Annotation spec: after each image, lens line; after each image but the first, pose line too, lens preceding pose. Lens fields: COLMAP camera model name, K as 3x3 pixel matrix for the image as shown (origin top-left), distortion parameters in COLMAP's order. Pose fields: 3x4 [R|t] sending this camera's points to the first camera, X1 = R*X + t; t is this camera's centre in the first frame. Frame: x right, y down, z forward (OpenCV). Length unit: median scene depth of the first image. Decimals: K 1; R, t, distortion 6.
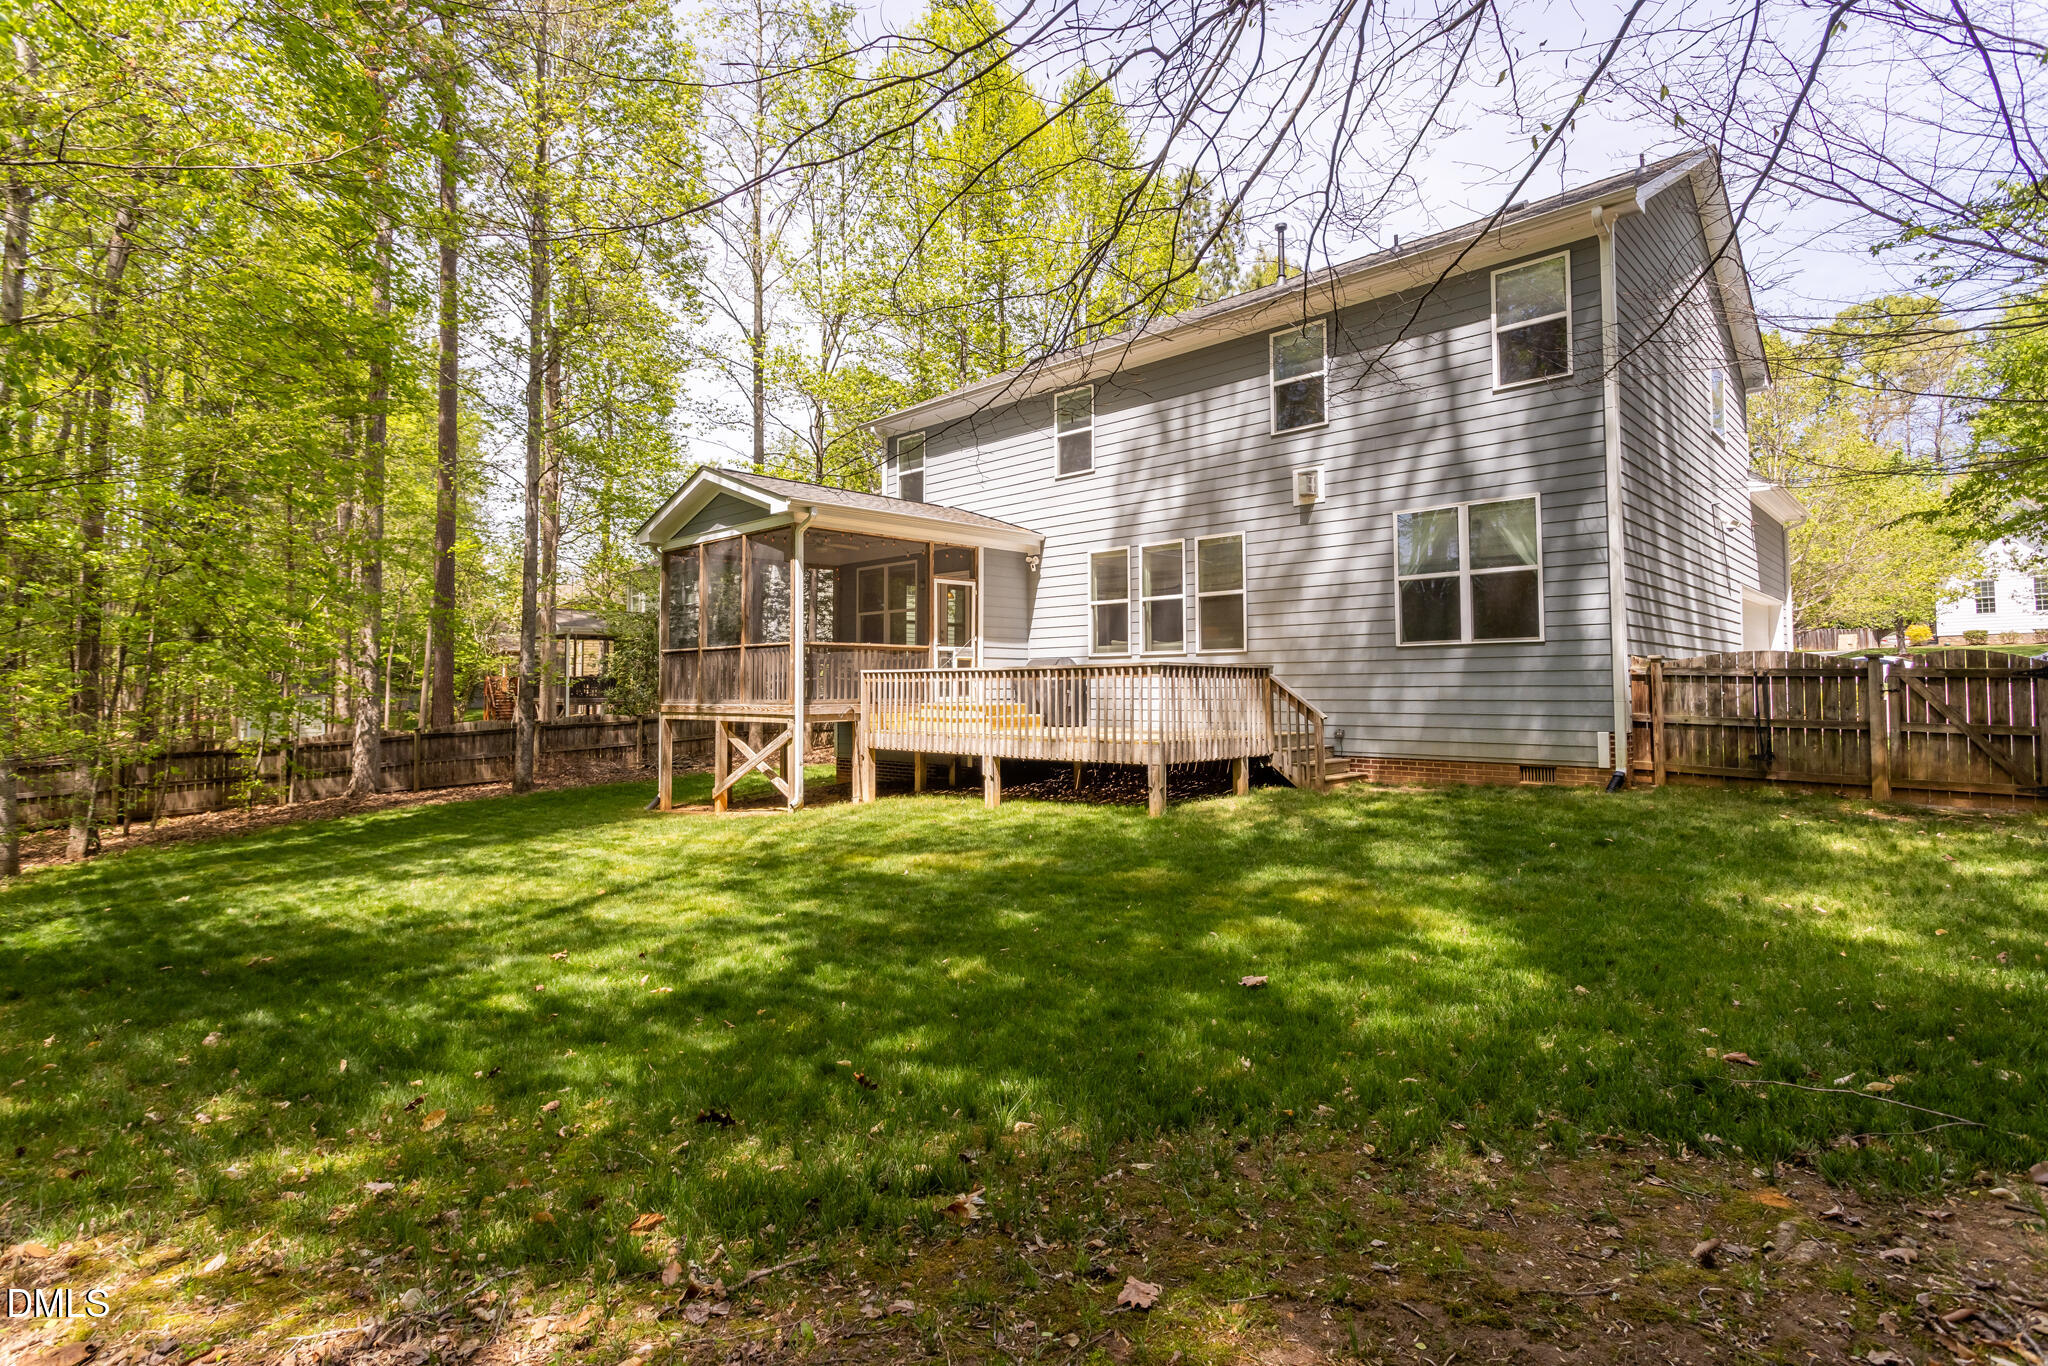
lens RADIAL K [[960.4, 0, 1024.0], [0, 960.4, 683.0], [0, 0, 1]] dist [0.001815, 0.001012]
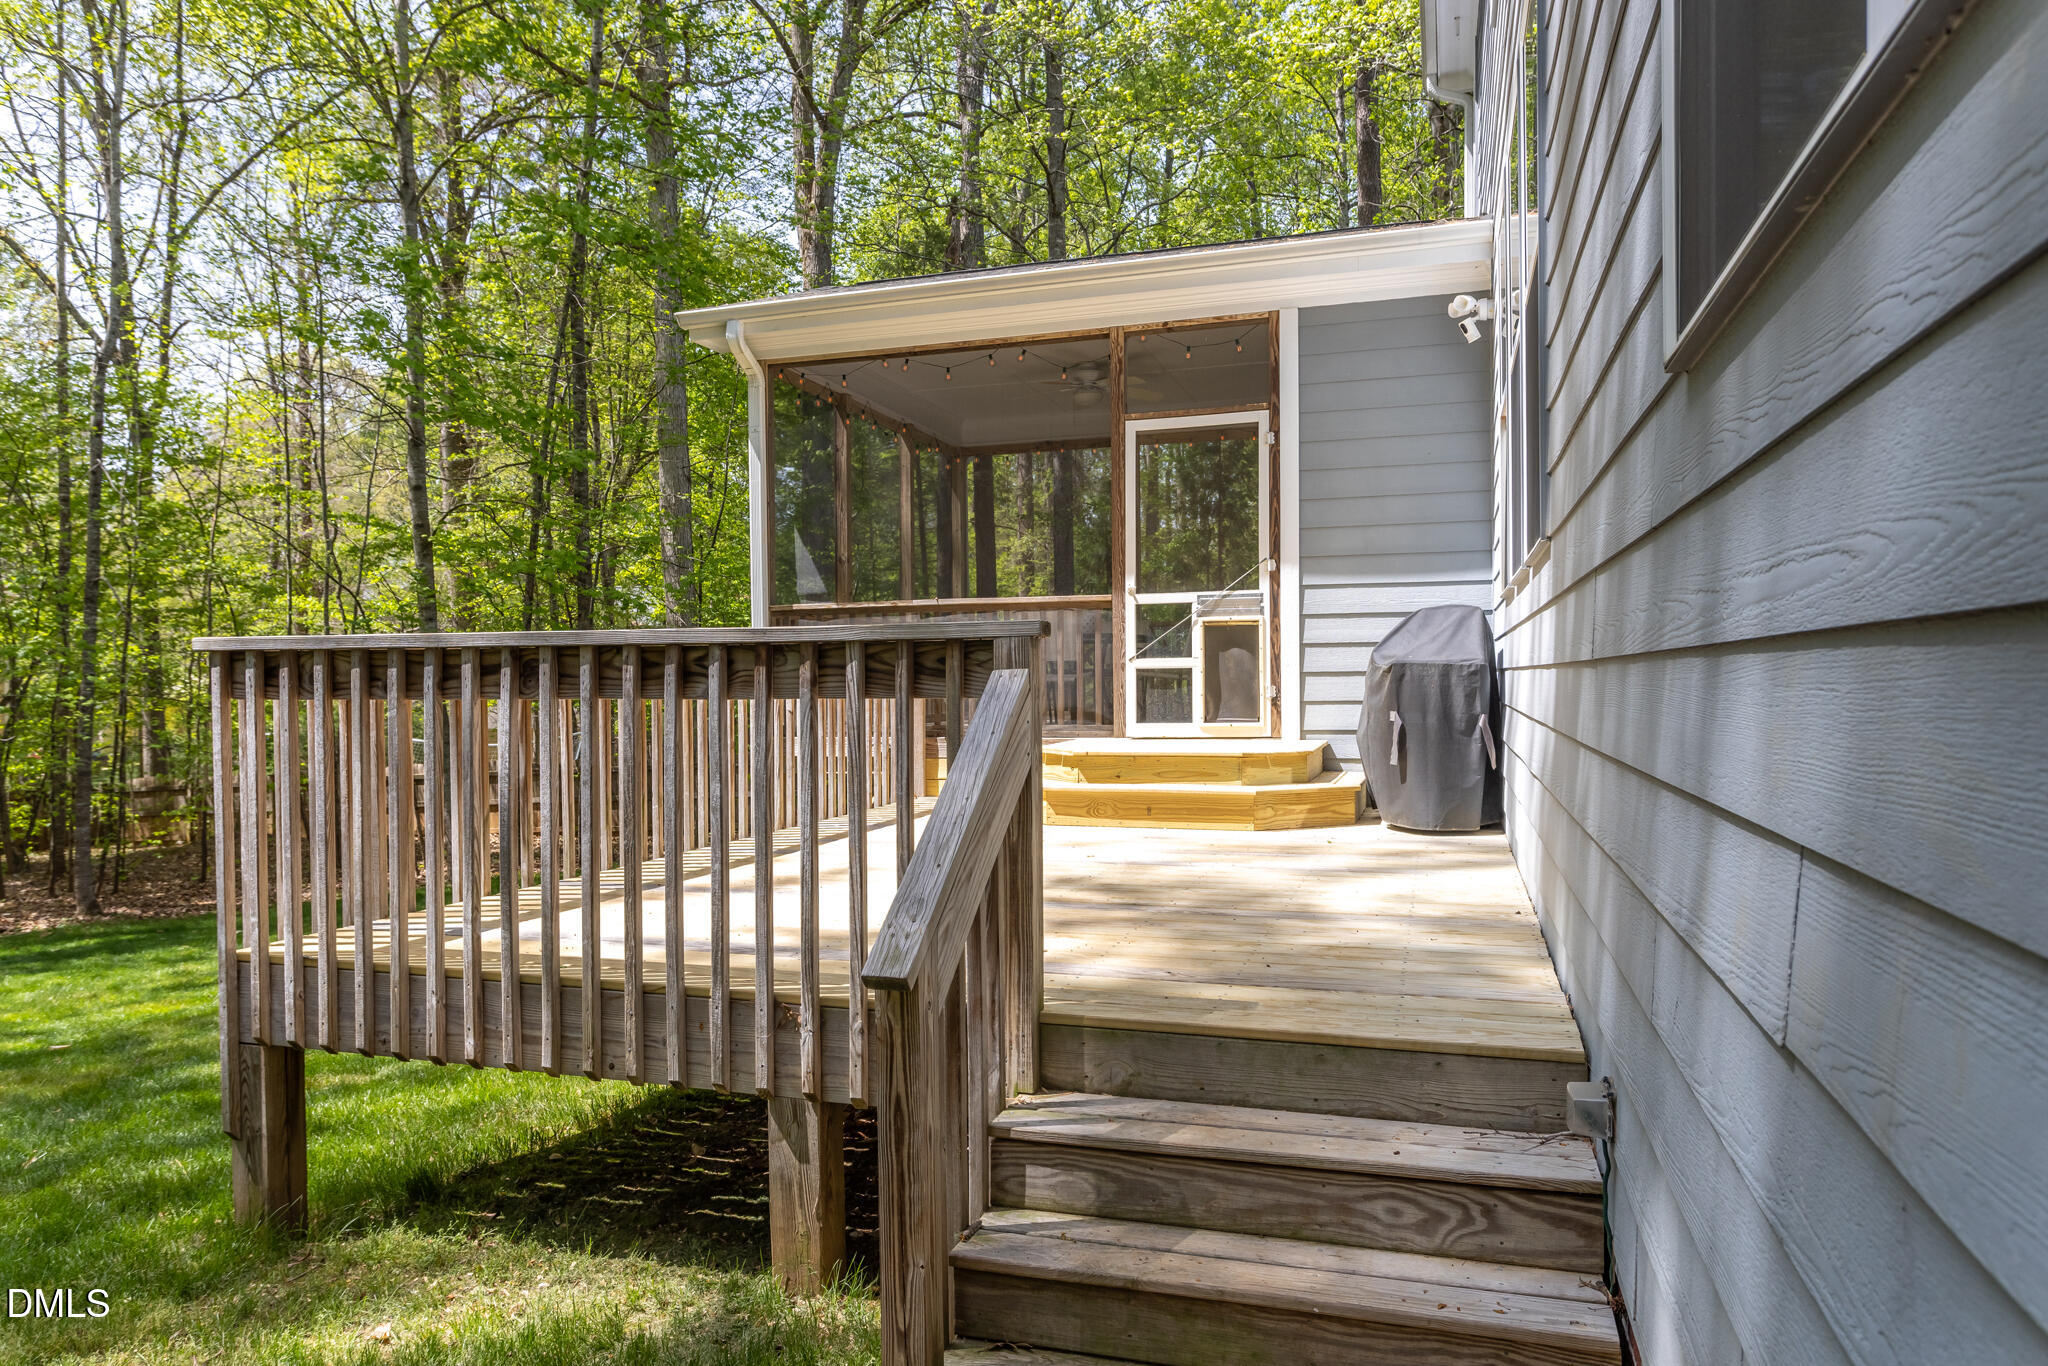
lens RADIAL K [[1315.5, 0, 1025.8], [0, 1315.5, 725.4], [0, 0, 1]] dist [-0.028425, 0.000166]
pose [[0.445267, 0.035027, -0.894712, 0.362106], [0.004369, 0.999138, 0.041289, -0.007452], [0.895387, -0.022293, 0.444731, 0.708088]]
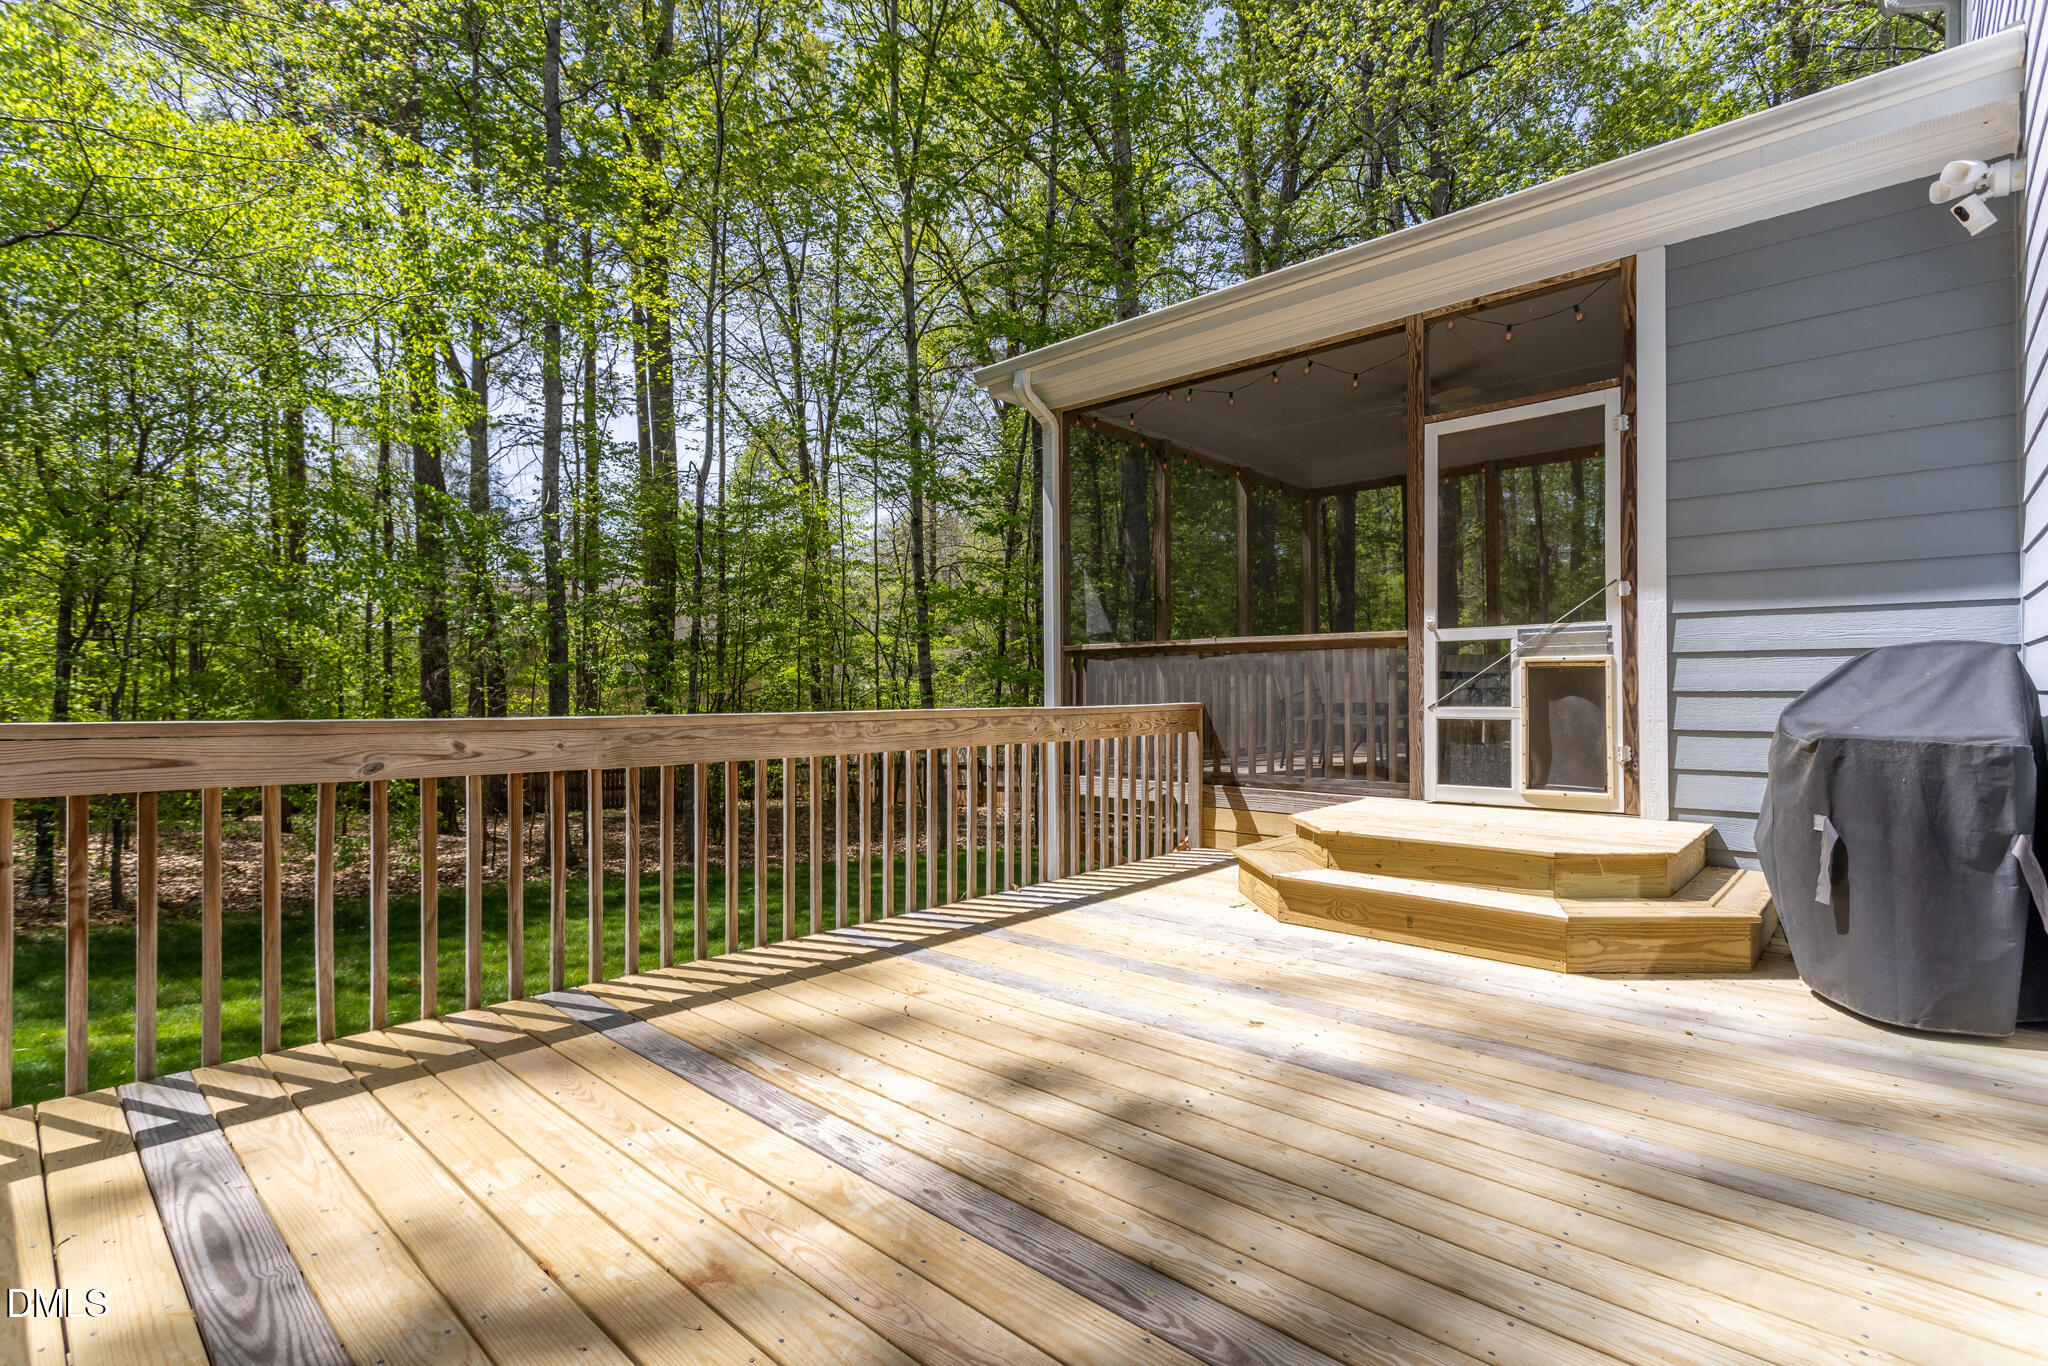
lens RADIAL K [[960.4, 0, 1024.0], [0, 960.4, 683.0], [0, 0, 1]] dist [0.001815, 0.001012]
pose [[0.029553, -0.000095, -0.999563, 0.227696], [-0.002258, 0.999997, -0.000162, -0.019552], [0.999561, 0.002262, 0.029552, 0.833595]]
